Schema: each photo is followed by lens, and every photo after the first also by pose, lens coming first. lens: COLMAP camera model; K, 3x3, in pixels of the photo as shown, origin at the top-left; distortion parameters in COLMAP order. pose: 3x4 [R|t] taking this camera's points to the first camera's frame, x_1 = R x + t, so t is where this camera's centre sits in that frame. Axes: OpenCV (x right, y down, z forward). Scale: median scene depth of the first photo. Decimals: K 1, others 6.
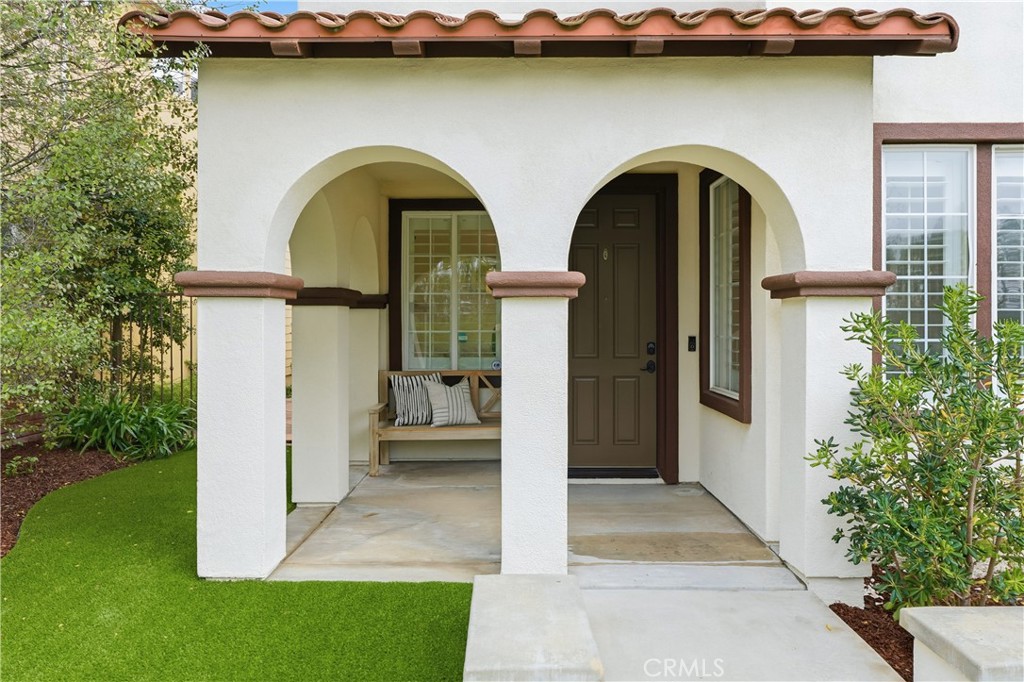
lens RADIAL K [[701.7, 0, 496.3], [0, 701.7, 343.9], [0, 0, 1]] dist [-0.000022, 0.003609]
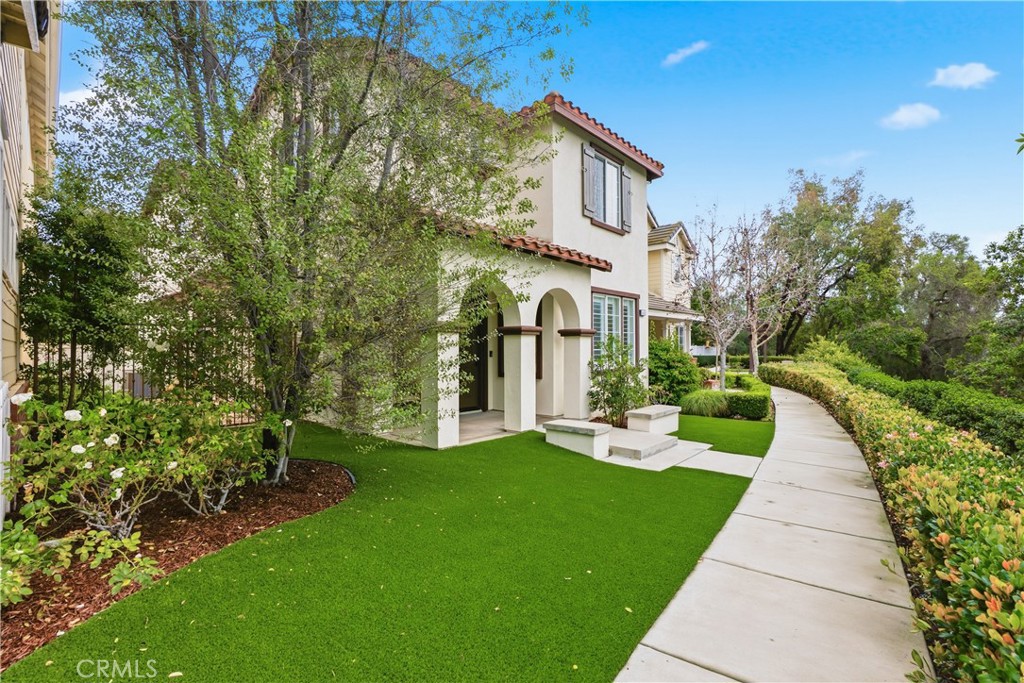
lens RADIAL K [[461.1, 0, 516.5], [0, 461.1, 338.5], [0, 0, 1]] dist [-0.006926, 0.000860]
pose [[0.680978, 0.016980, 0.732107, -1.123159], [0.021545, 0.998834, -0.043206, 0.025877], [-0.731987, 0.045196, 0.679818, -0.220385]]
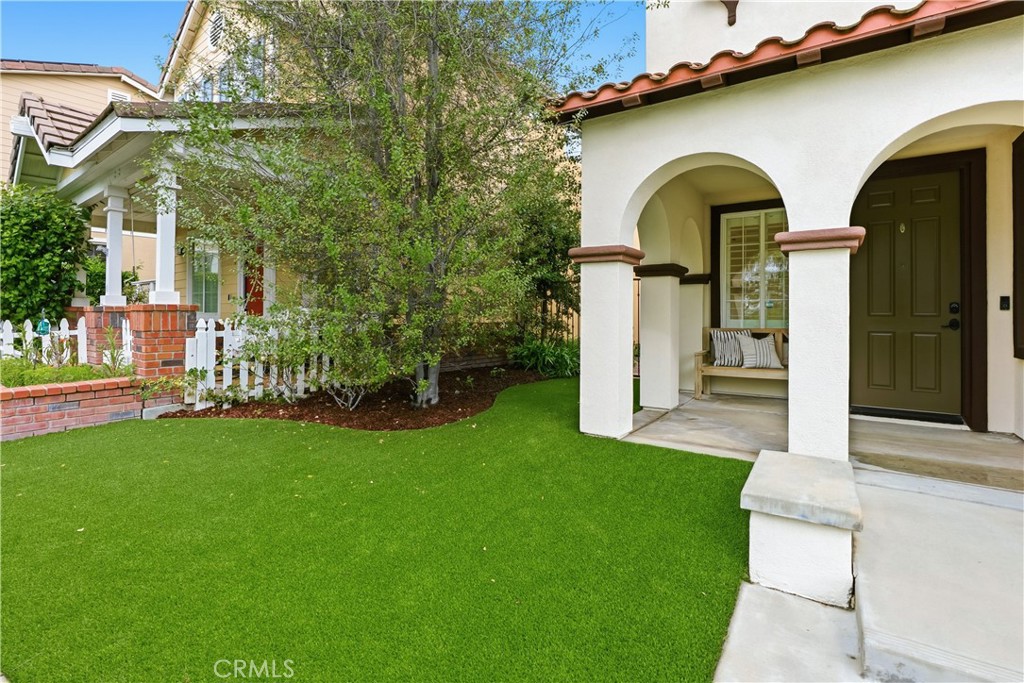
lens RADIAL K [[472.6, 0, 513.9], [0, 472.6, 337.5], [0, 0, 1]] dist [-0.010695, 0.000873]
pose [[0.840214, 0.011436, -0.542134, 0.042780], [-0.010970, 0.999931, 0.004090, 0.077310], [0.542143, 0.002511, 0.840282, -0.033999]]
